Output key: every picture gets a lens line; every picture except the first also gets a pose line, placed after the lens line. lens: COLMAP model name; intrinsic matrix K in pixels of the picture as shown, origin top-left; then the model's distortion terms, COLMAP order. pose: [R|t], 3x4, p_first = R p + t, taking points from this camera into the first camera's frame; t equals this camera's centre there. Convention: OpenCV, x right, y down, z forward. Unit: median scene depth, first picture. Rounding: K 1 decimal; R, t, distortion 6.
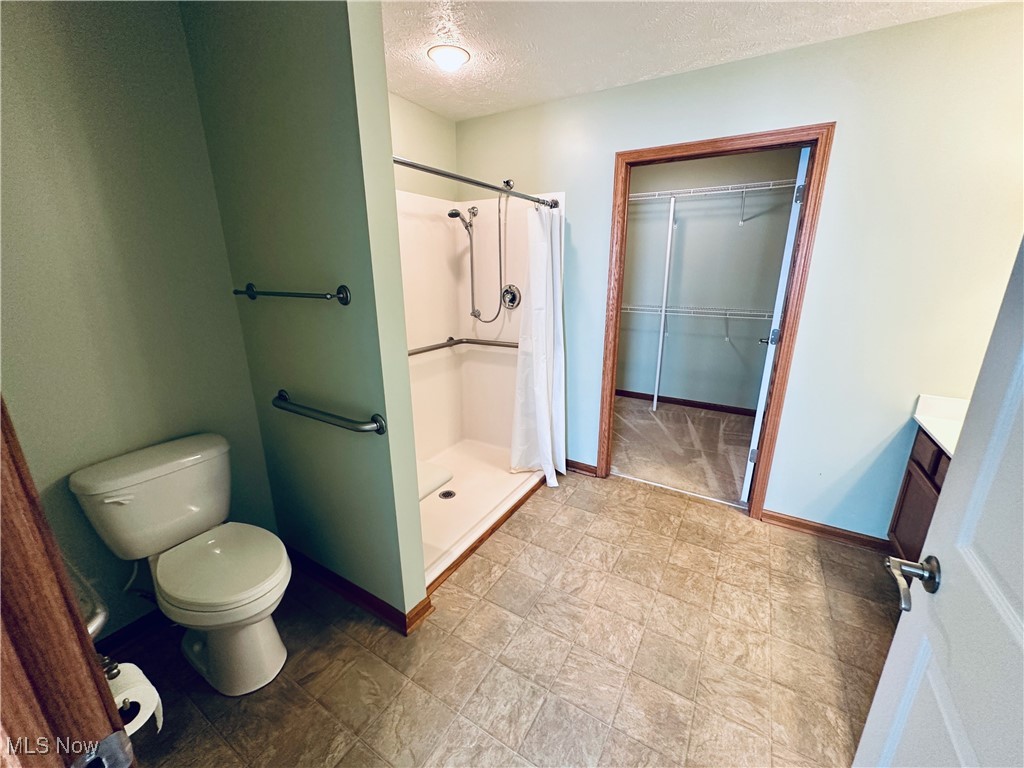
lens RADIAL K [[407.1, 0, 510.8], [0, 407.1, 386.0], [0, 0, 1]] dist [-0.003483, 0.000326]
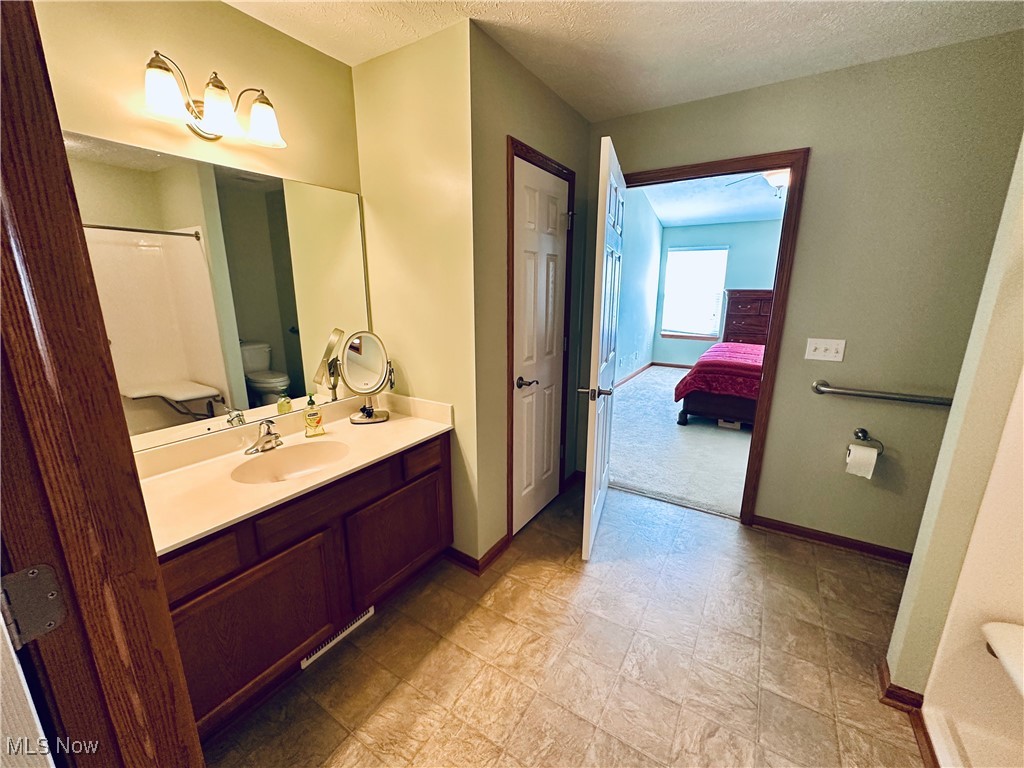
lens RADIAL K [[407.1, 0, 511.8], [0, 407.1, 382.9], [0, 0, 1]] dist [-0.003483, 0.000326]
pose [[-0.999741, -0.003473, 0.022499, 0.491639], [0.008002, 0.871614, 0.490128, -0.372865], [-0.021312, 0.490181, -0.871360, 1.318150]]
